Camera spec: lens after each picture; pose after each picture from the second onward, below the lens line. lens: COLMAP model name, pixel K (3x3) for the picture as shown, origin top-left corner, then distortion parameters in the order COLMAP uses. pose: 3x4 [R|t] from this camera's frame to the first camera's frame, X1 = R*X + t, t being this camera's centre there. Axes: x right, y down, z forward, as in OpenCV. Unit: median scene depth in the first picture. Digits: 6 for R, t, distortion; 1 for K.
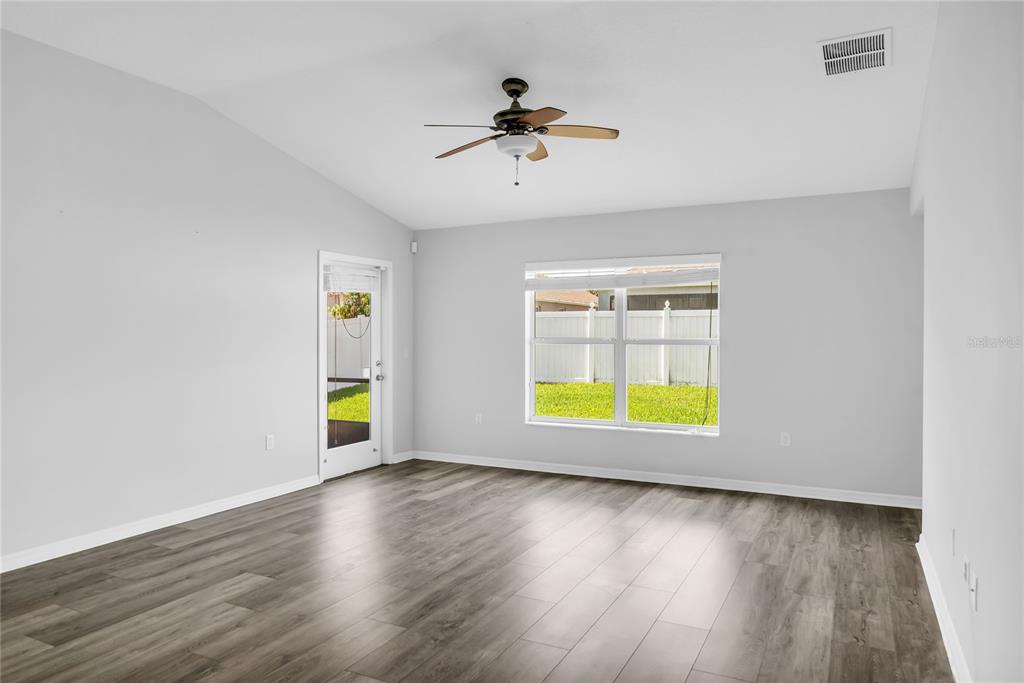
lens RADIAL K [[667.9, 0, 521.8], [0, 667.9, 339.4], [0, 0, 1]] dist [-0.017549, 0.000947]
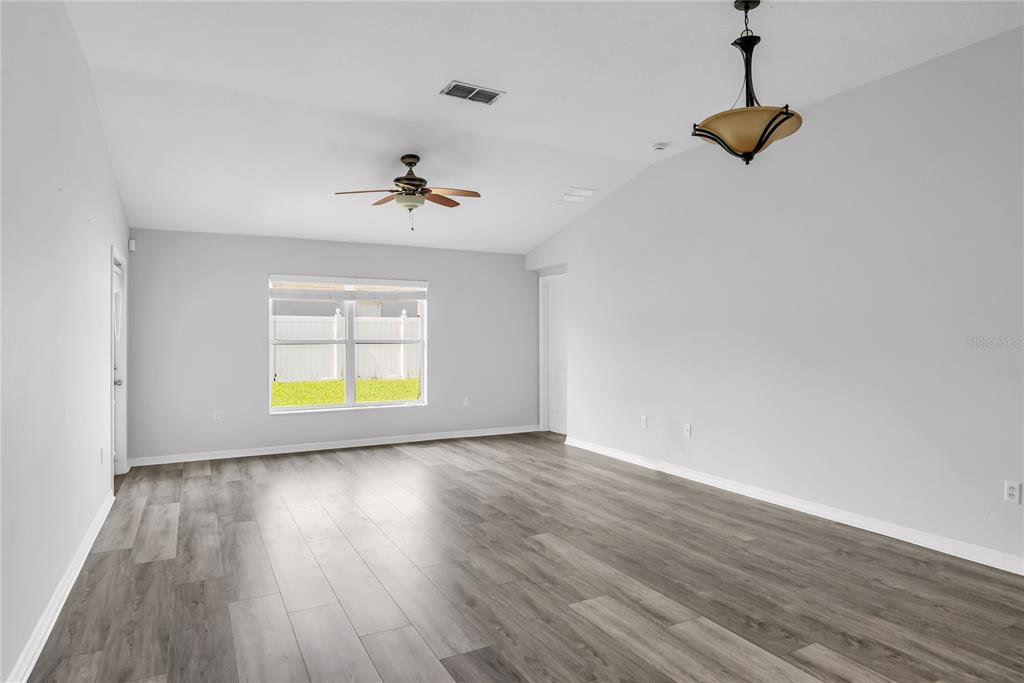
lens RADIAL K [[606.9, 0, 520.1], [0, 606.9, 340.2], [0, 0, 1]] dist [0.002266, -0.000549]
pose [[0.578777, -0.006136, 0.815463, -0.862266], [0.006720, 0.999974, 0.002754, -0.000898], [-0.815458, 0.003886, 0.578803, 0.067309]]
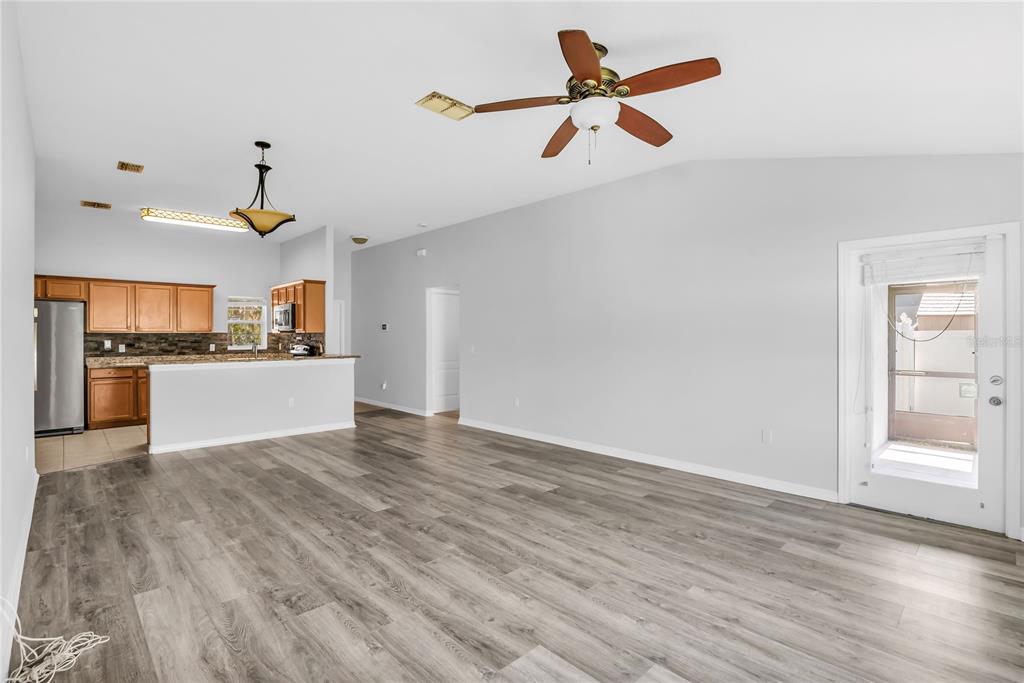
lens RADIAL K [[483.7, 0, 527.8], [0, 483.7, 332.9], [0, 0, 1]] dist [-0.023253, -0.000775]
pose [[-0.323706, -0.004849, -0.946145, 0.572313], [-0.004495, 0.999983, -0.003587, -0.009557], [0.946147, 0.003091, -0.323722, 1.055131]]
